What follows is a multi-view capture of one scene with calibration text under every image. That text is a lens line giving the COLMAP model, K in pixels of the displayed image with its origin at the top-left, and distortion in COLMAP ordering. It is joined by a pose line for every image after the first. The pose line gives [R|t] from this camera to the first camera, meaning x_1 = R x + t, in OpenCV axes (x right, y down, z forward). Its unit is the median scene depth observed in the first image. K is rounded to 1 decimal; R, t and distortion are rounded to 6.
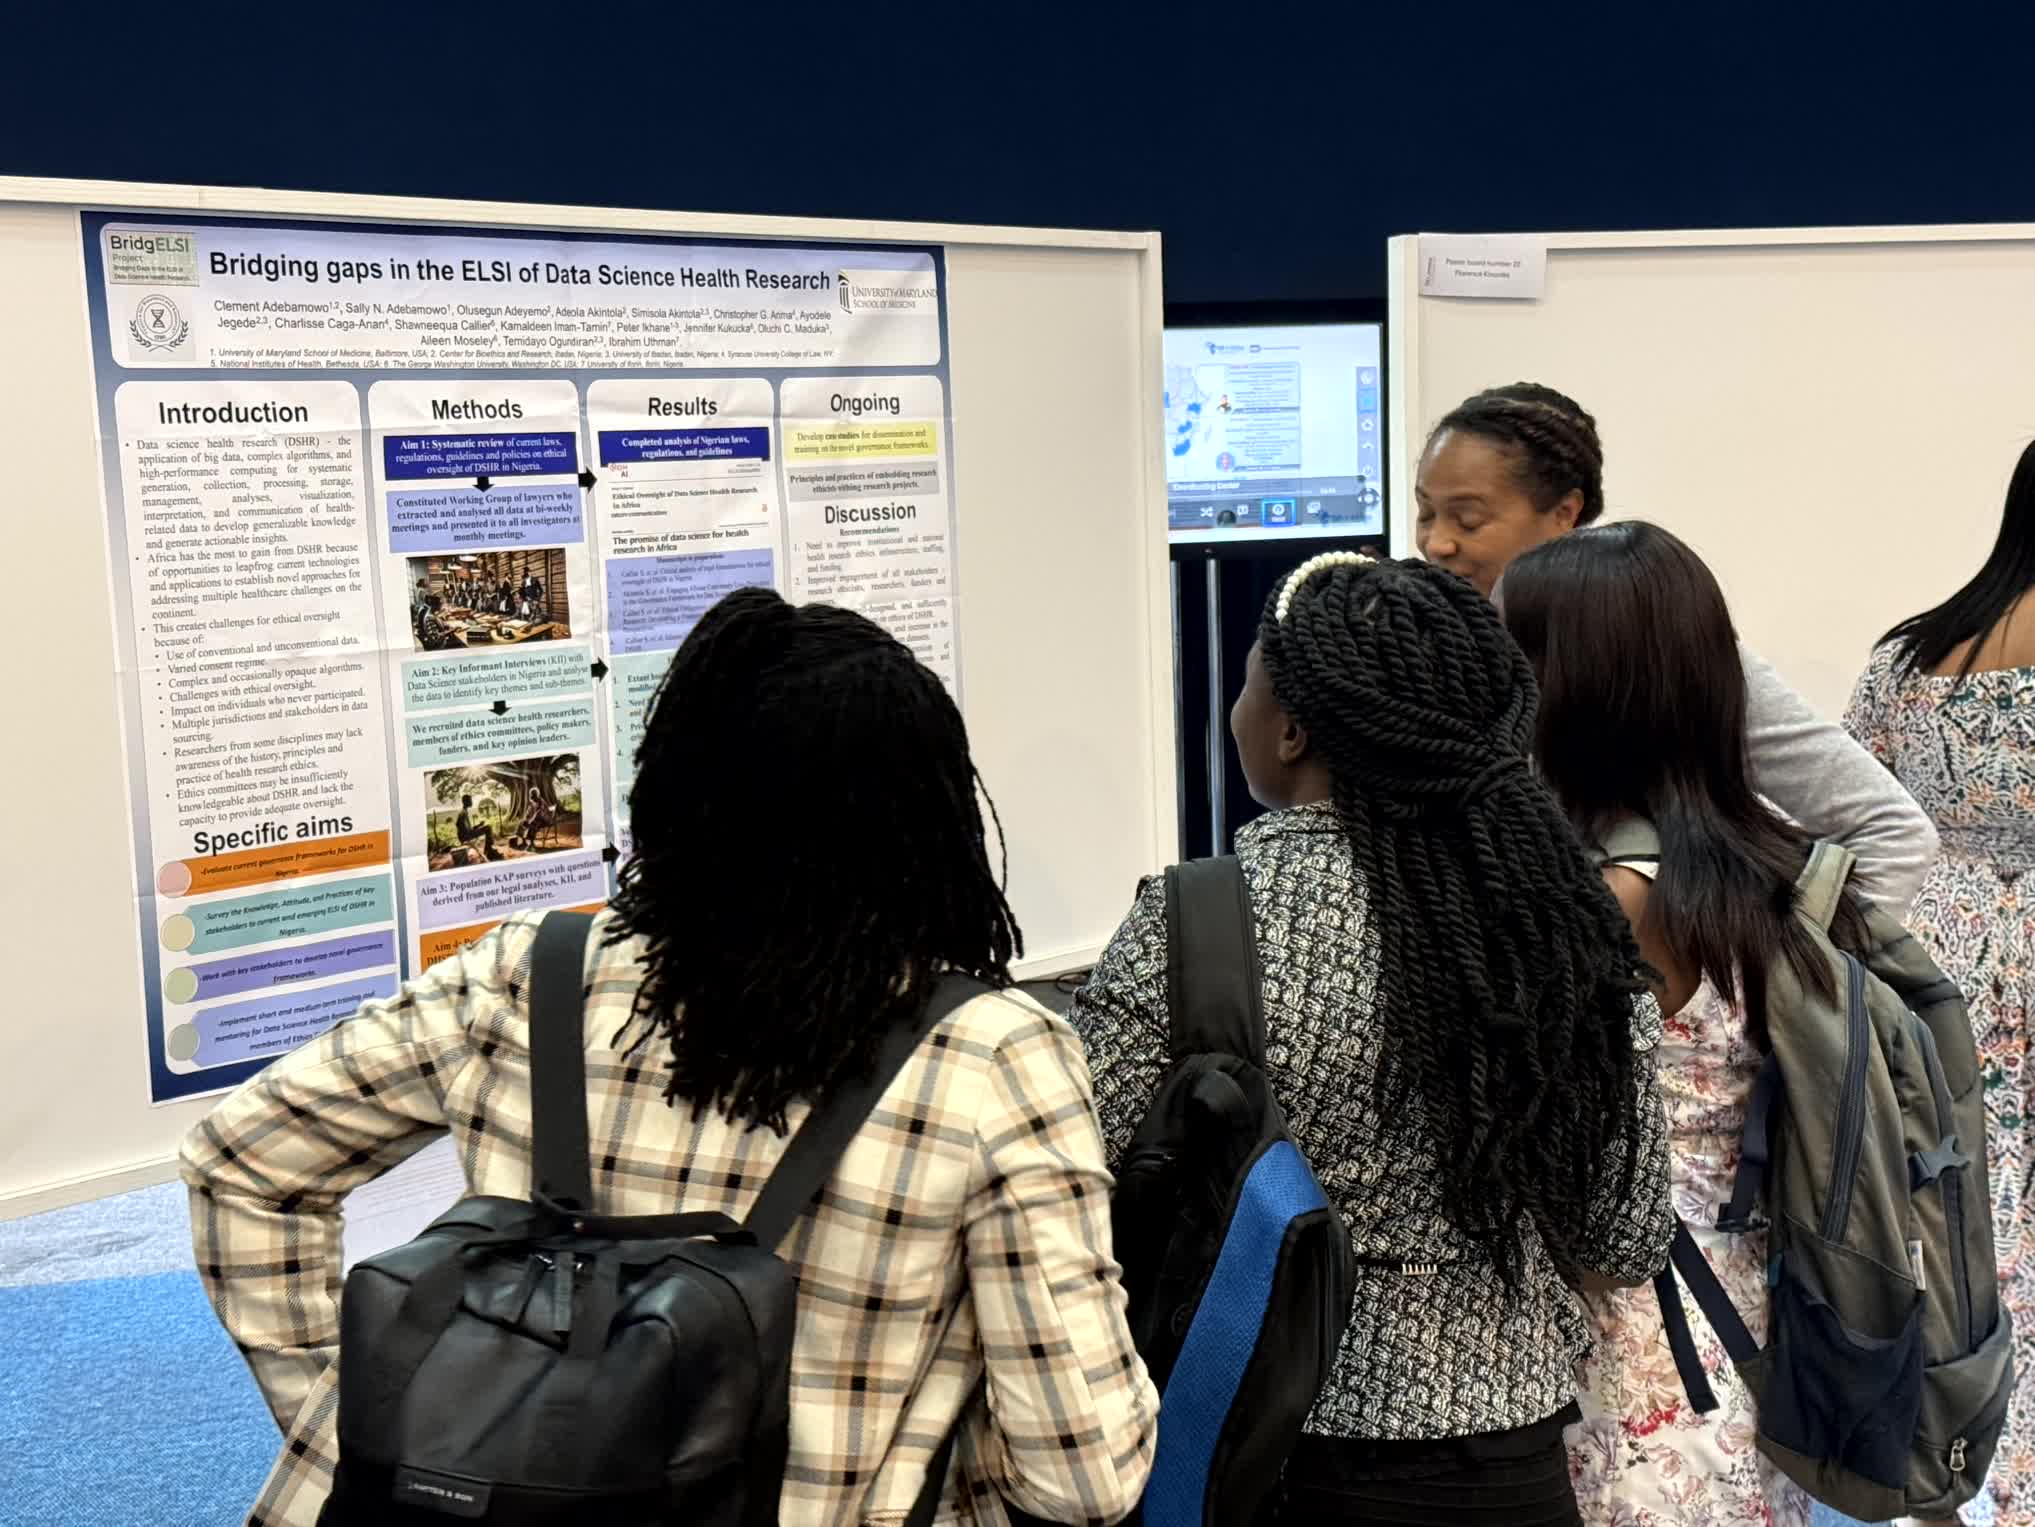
lens RADIAL K [[2805.6, 0, 1017.5], [0, 2805.6, 763.5], [0, 0, 1]] dist [0.150209, -0.046279]
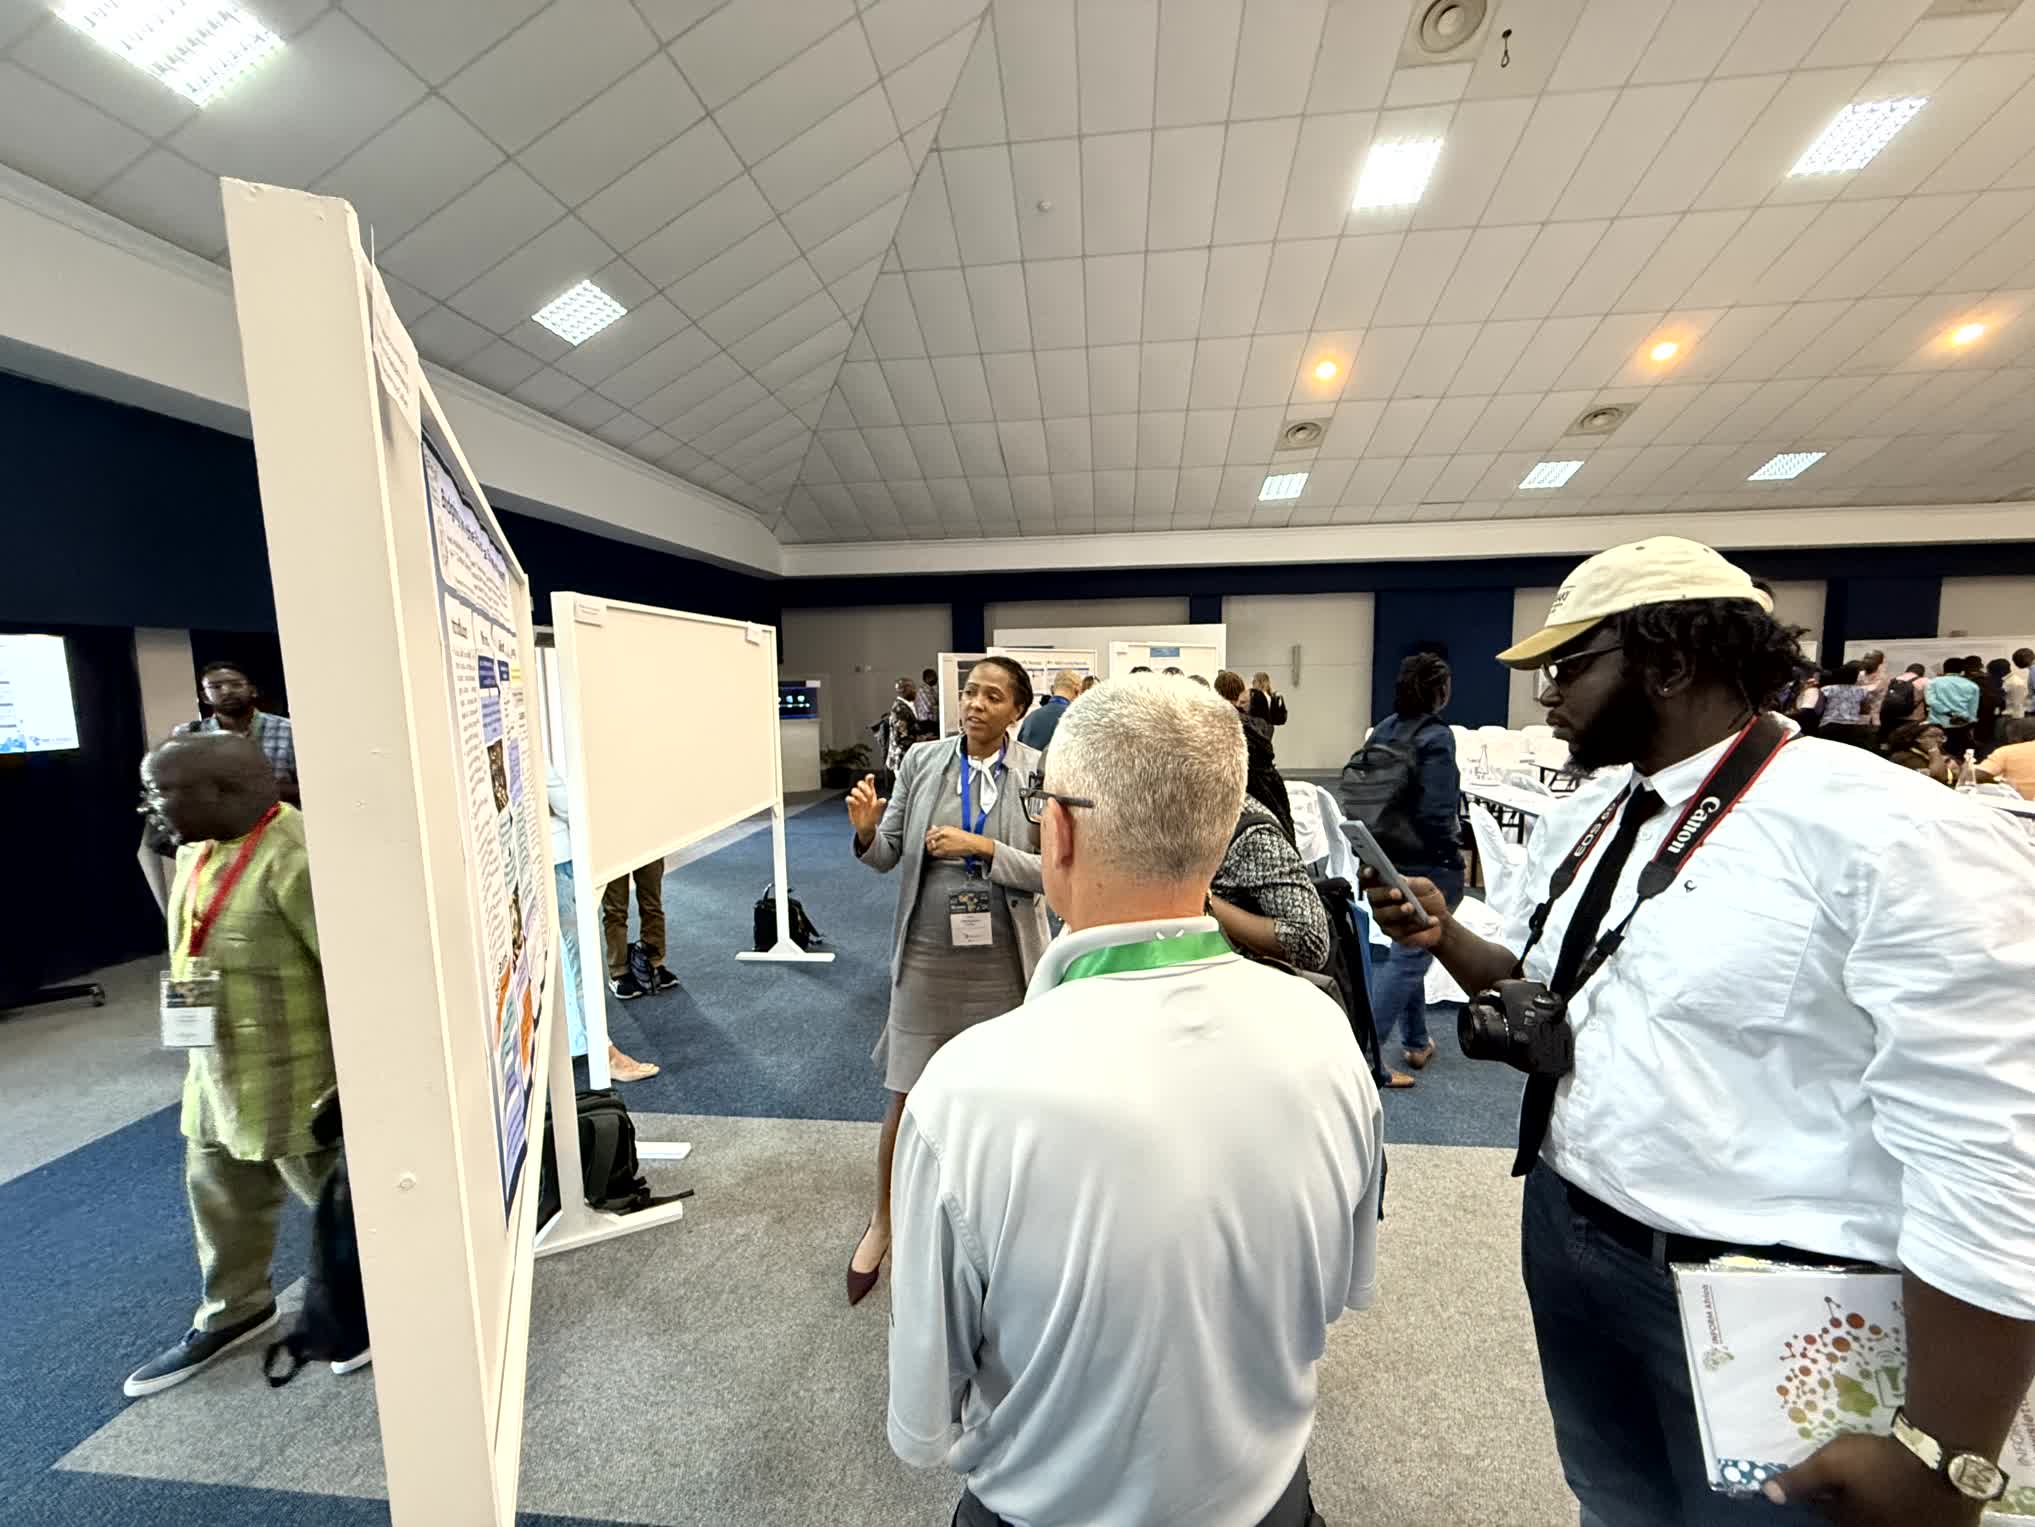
lens RADIAL K [[813.3, 0, 1014.1], [0, 813.3, 760.7], [0, 0, 1]] dist [0.000868, 0.000247]
pose [[0.314314, -0.076507, 0.946231, -0.493912], [0.122688, 0.991662, 0.039426, -0.049892], [-0.941358, 0.103699, 0.321080, 0.636044]]
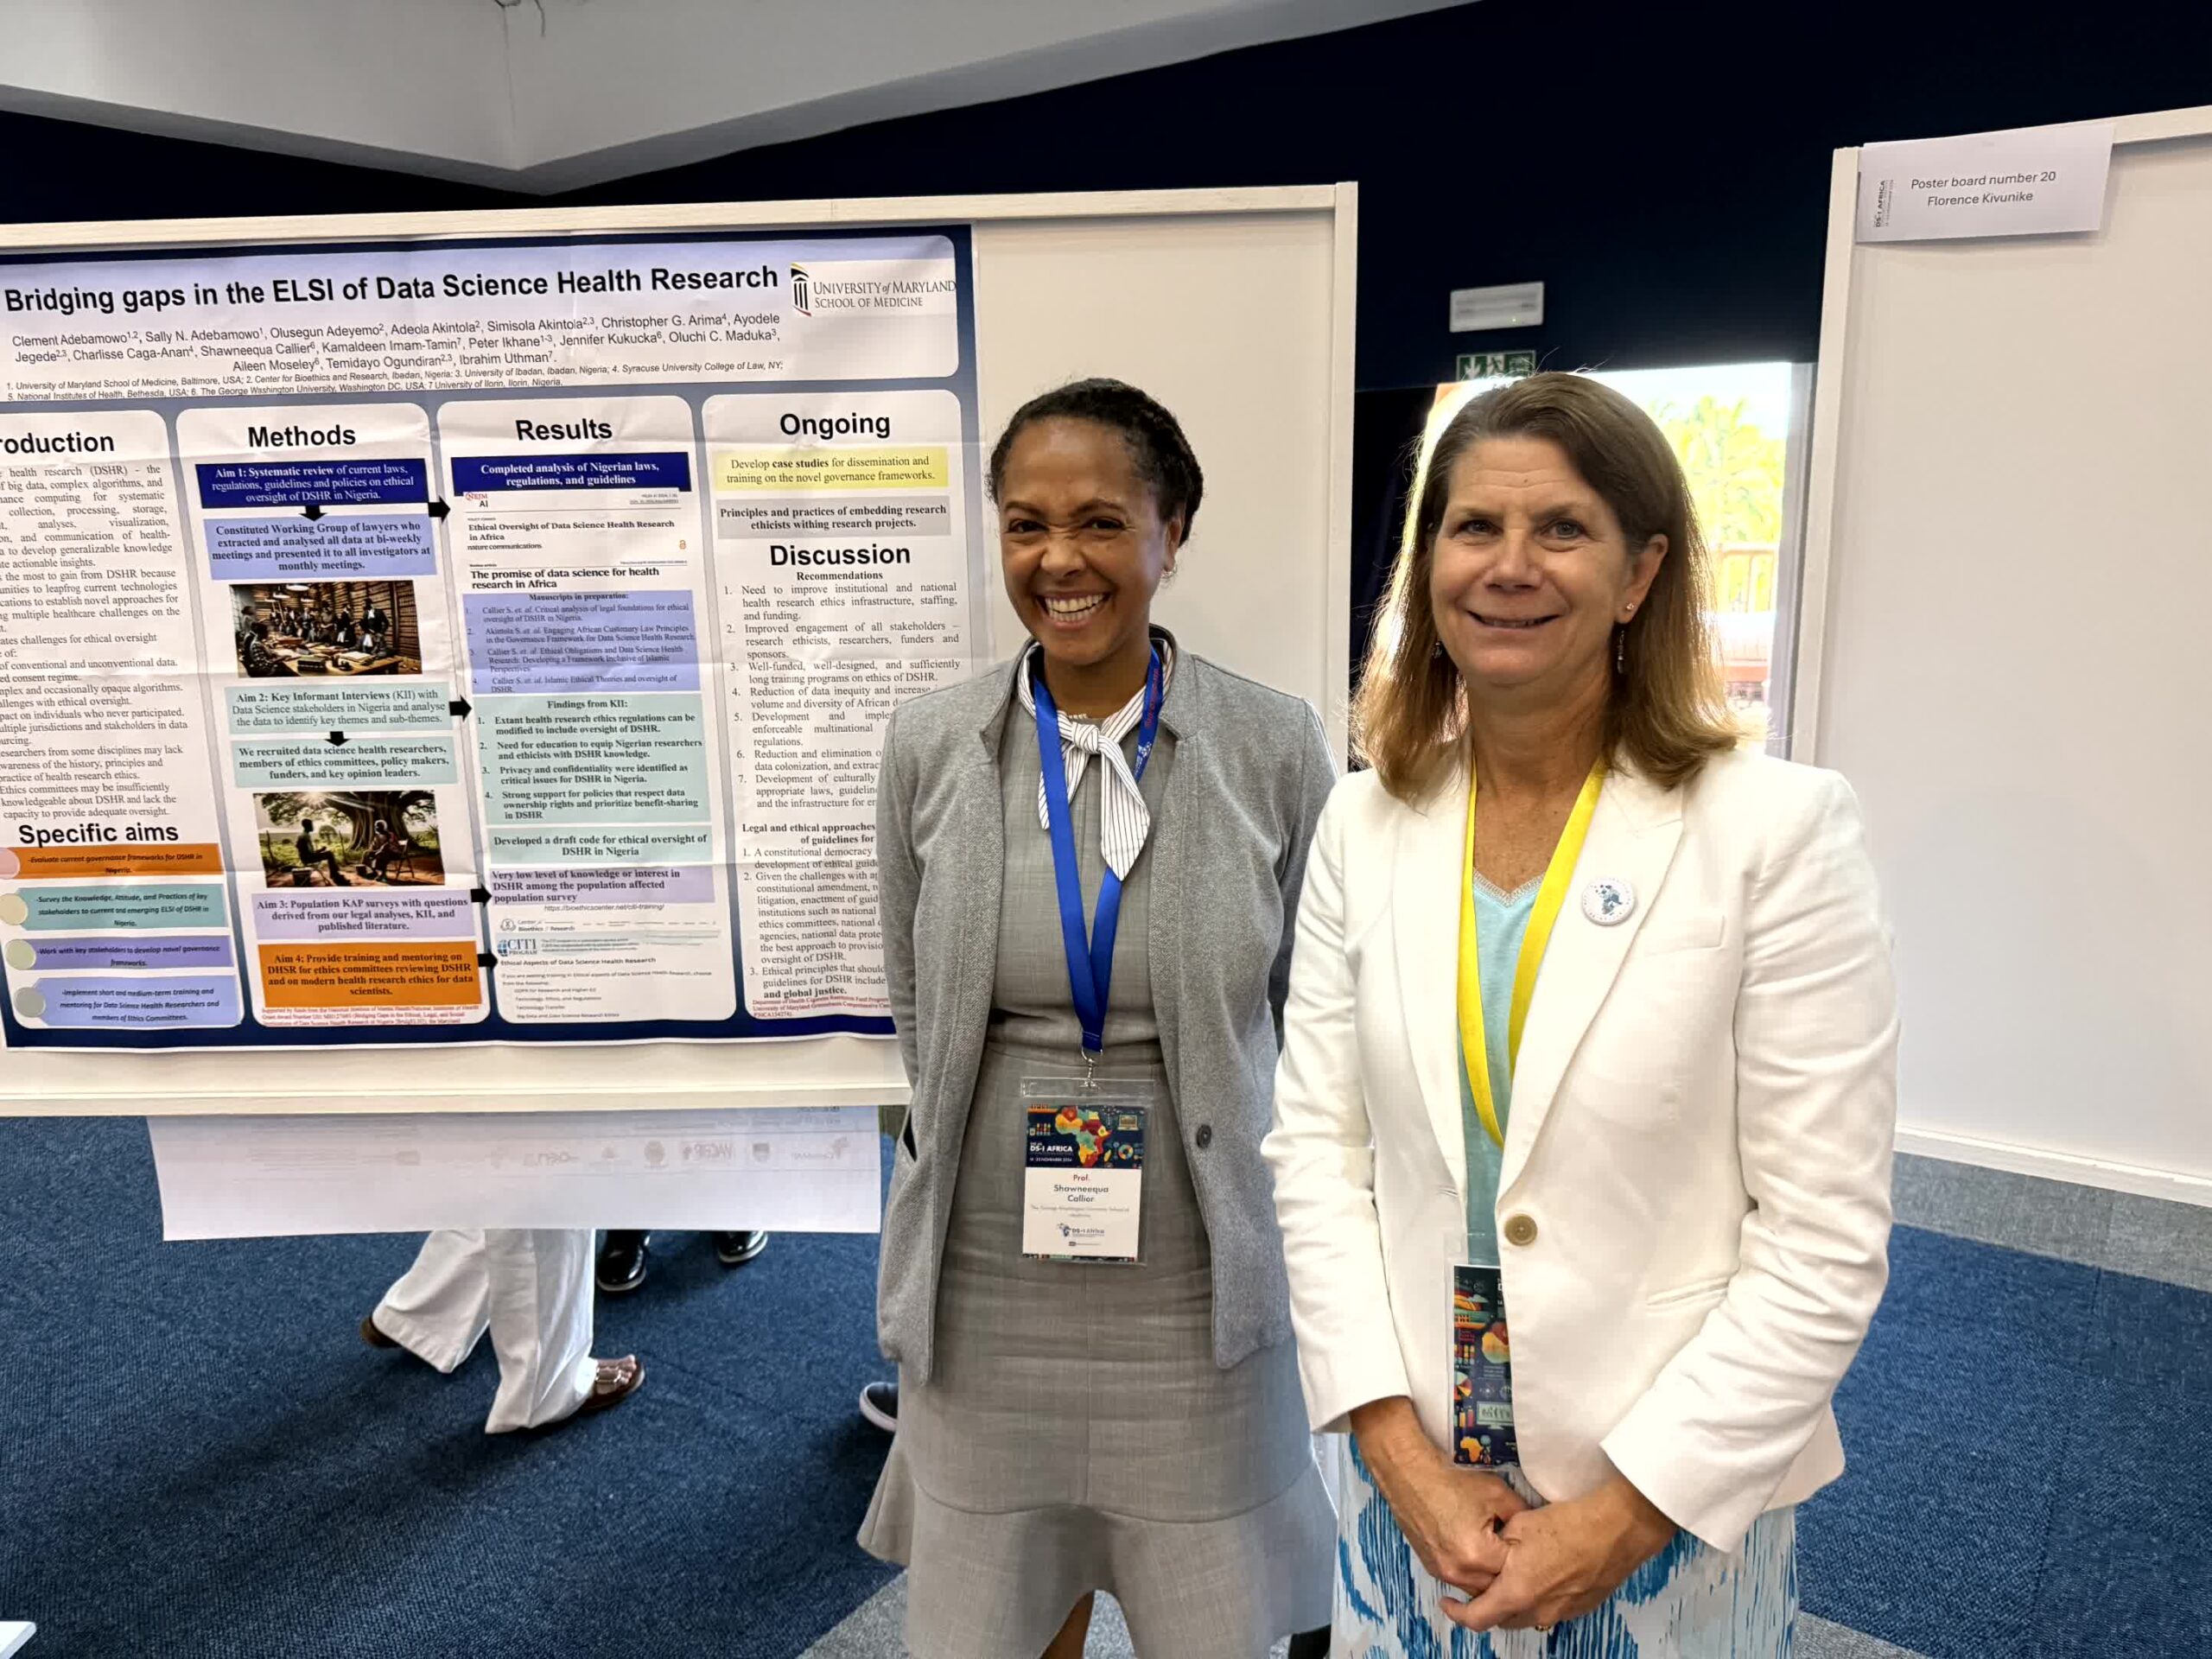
lens RADIAL K [[1559.6, 0, 1099.1], [0, 1559.6, 839.2], [0, 0, 1]] dist [0.011519, -0.019653]
pose [[0.670835, 0.171342, -0.721542, 0.413789], [-0.085593, 0.984330, 0.154168, -0.095027], [0.736651, -0.041662, 0.674988, 0.834741]]
